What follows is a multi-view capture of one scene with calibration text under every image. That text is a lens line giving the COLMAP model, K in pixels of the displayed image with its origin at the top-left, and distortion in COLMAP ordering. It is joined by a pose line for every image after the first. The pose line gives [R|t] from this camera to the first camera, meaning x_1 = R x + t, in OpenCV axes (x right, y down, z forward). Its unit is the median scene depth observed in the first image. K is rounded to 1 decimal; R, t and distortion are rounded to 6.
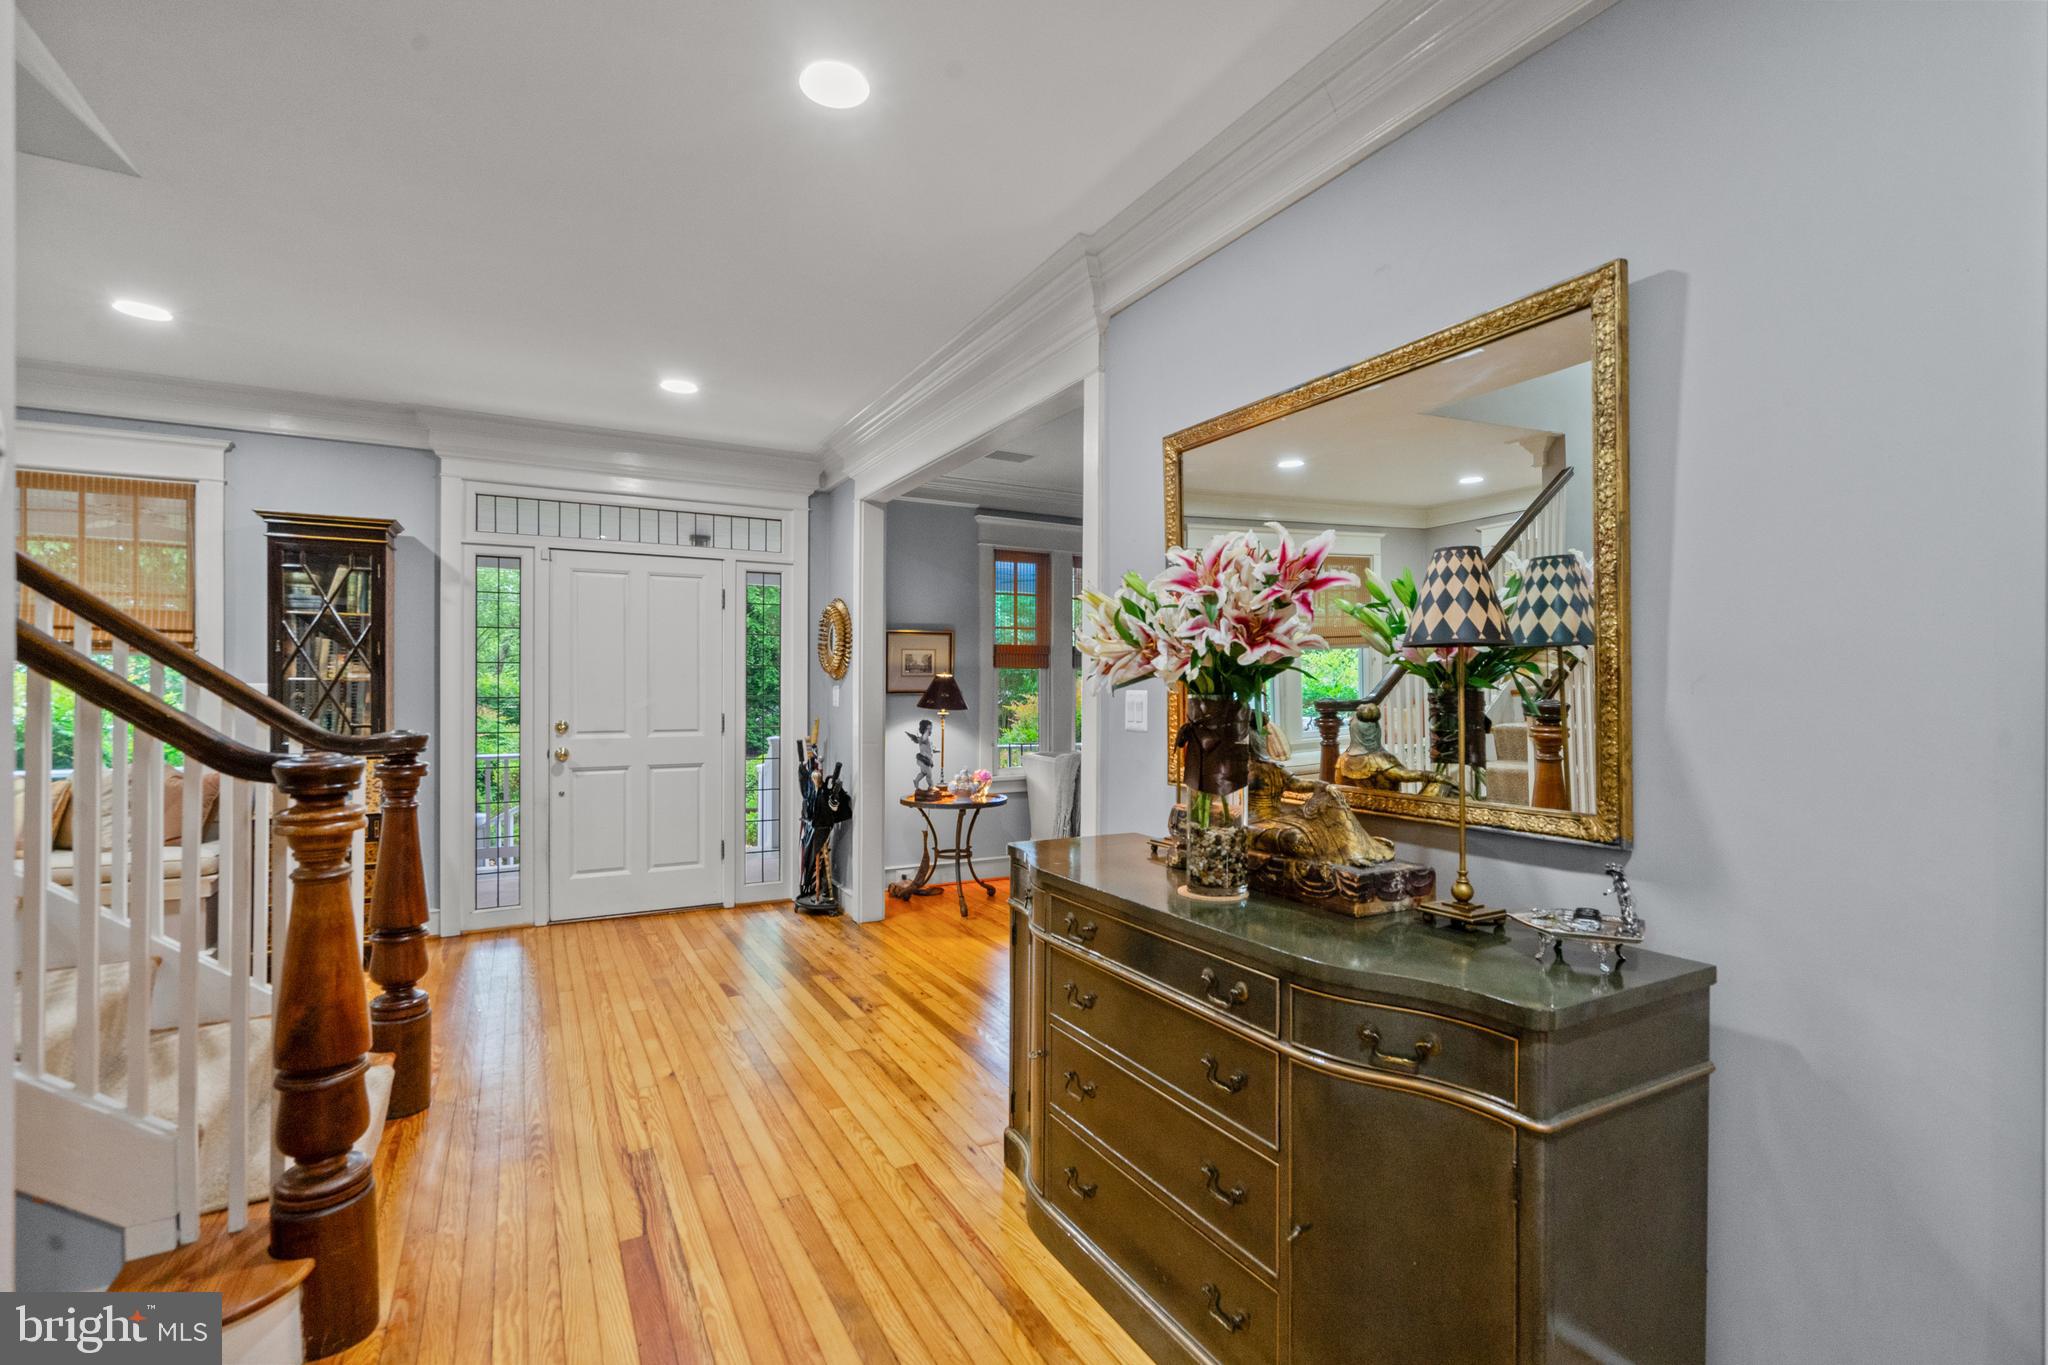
lens RADIAL K [[931.4, 0, 1024.0], [0, 931.4, 682.5], [0, 0, 1]] dist [-0.000121, 0.000481]
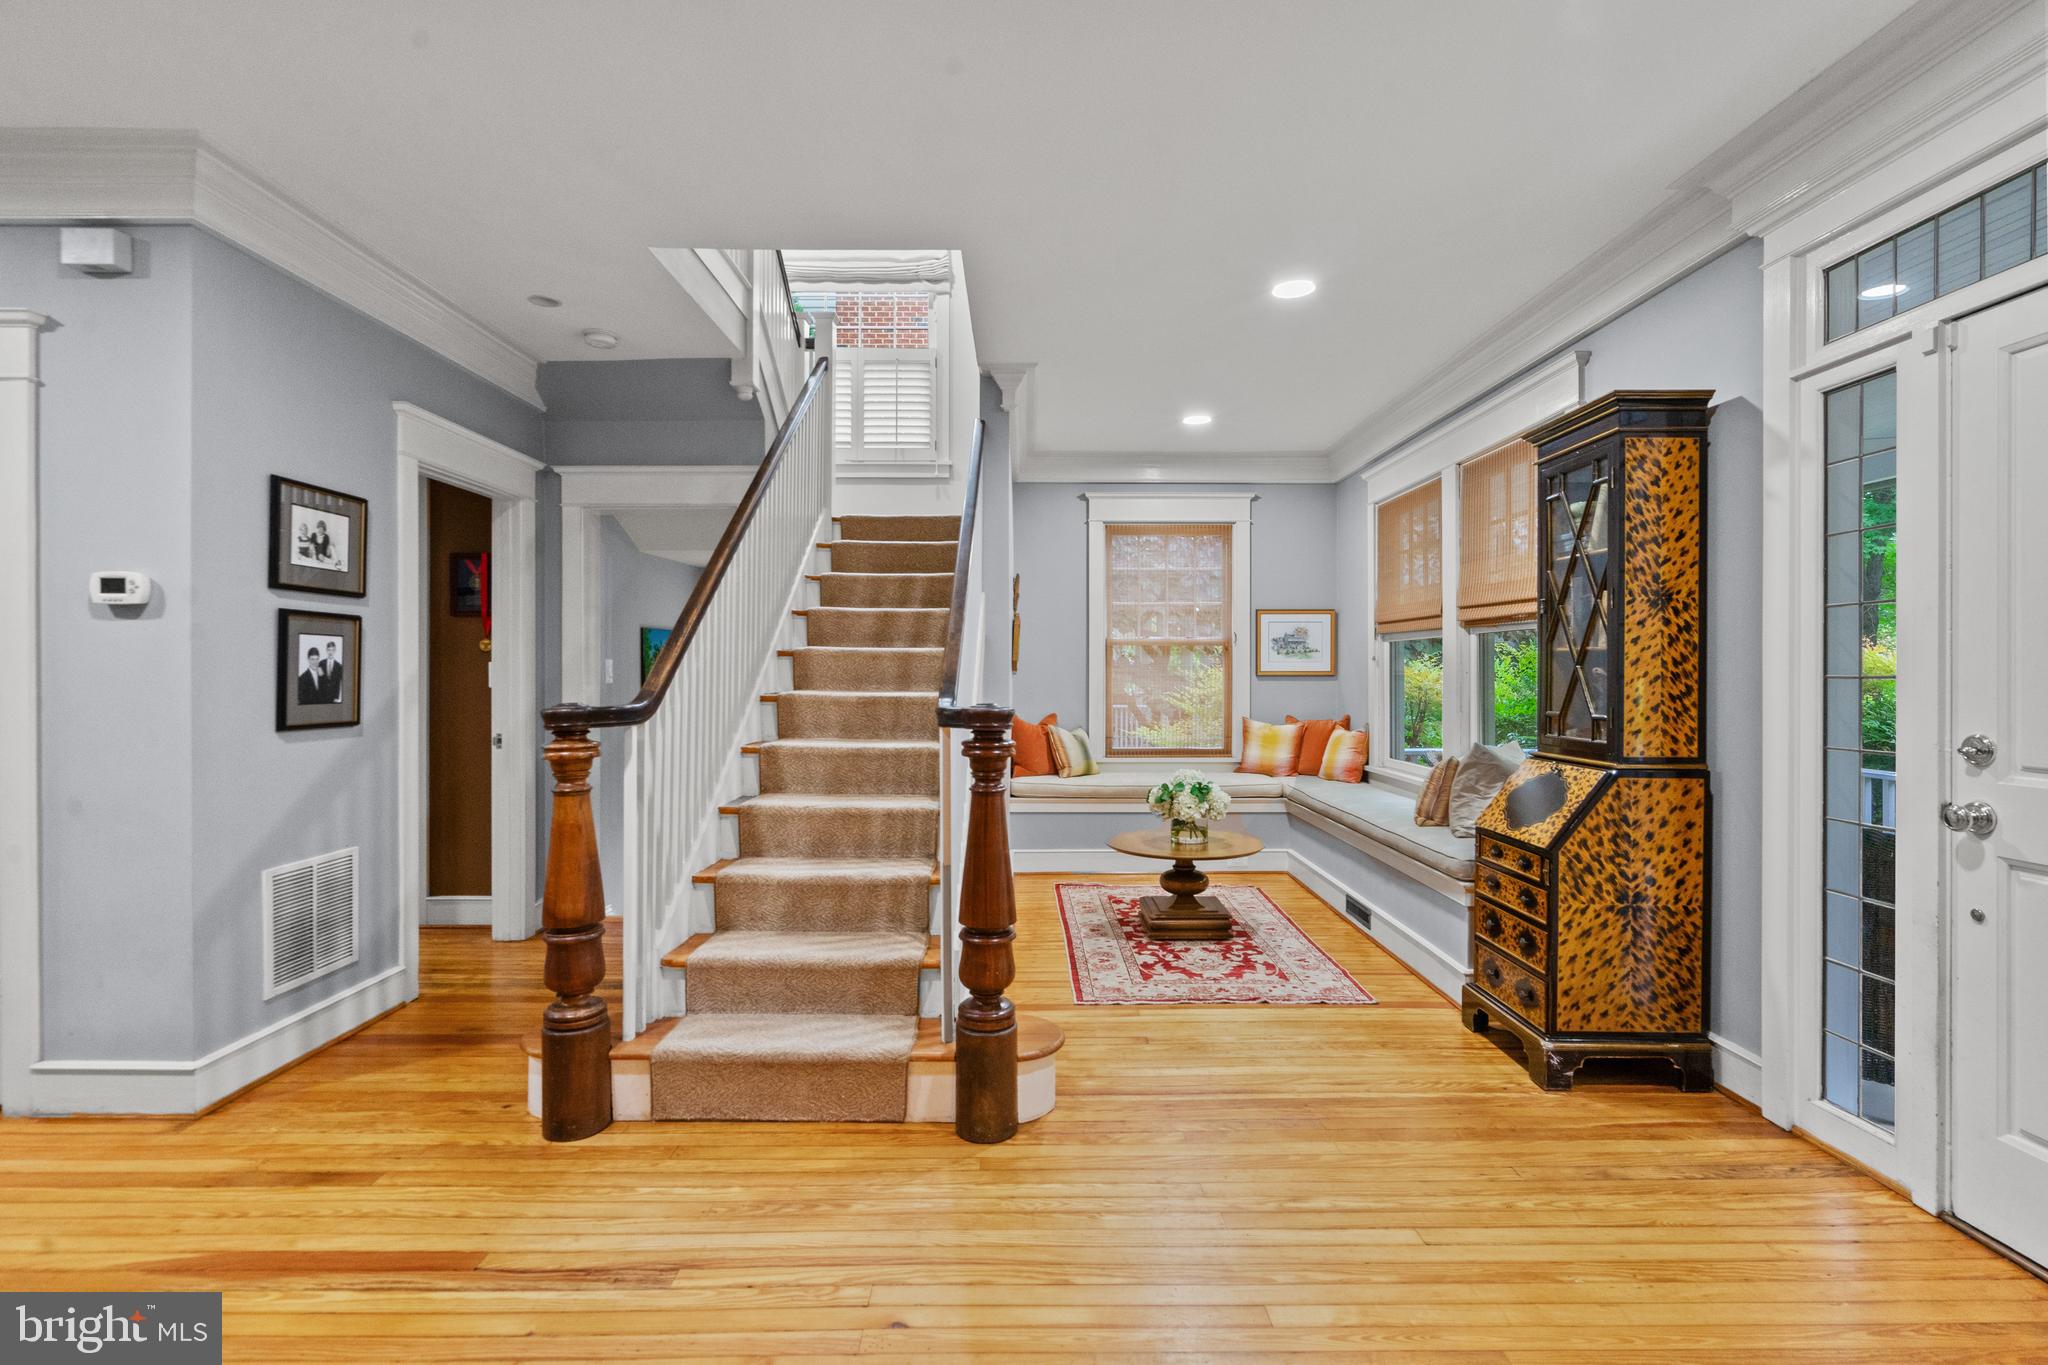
lens RADIAL K [[931.4, 0, 1024.0], [0, 931.4, 682.5], [0, 0, 1]] dist [-0.000121, 0.000481]
pose [[-0.473690, 0.001171, -0.880691, 0.082763], [0.003728, 0.999993, -0.000676, 0.027291], [0.880684, -0.003604, -0.473691, 1.290162]]
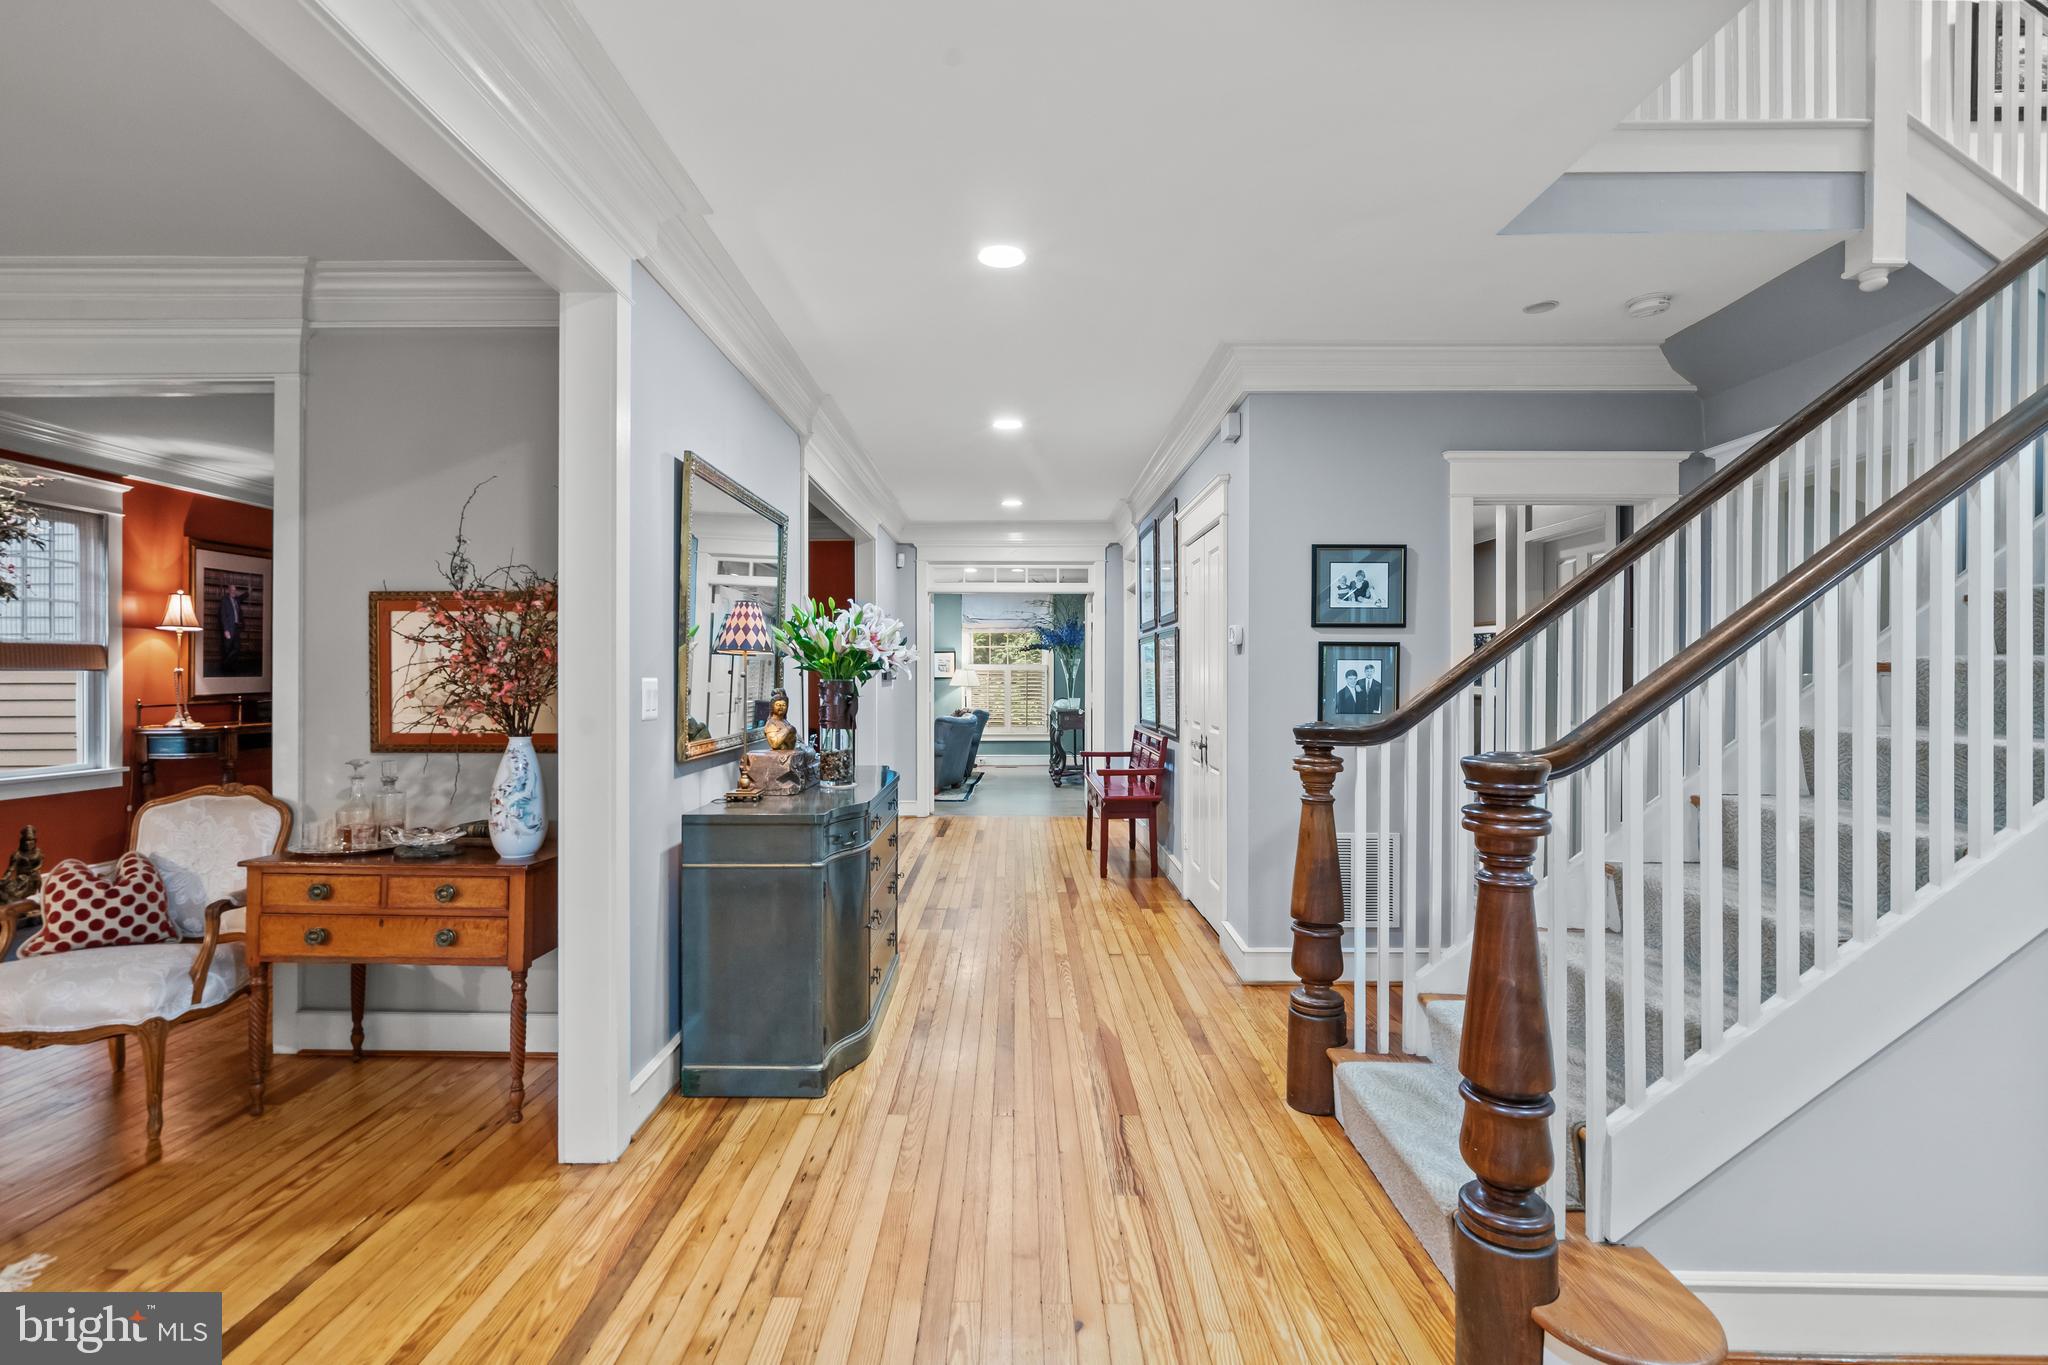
lens RADIAL K [[931.4, 0, 1024.0], [0, 931.4, 682.5], [0, 0, 1]] dist [-0.000121, 0.000481]
pose [[-0.882613, -0.010278, 0.469988, -0.599924], [-0.010730, 0.999941, 0.001717, 0.007767], [-0.469977, -0.003528, -0.882671, 1.487374]]
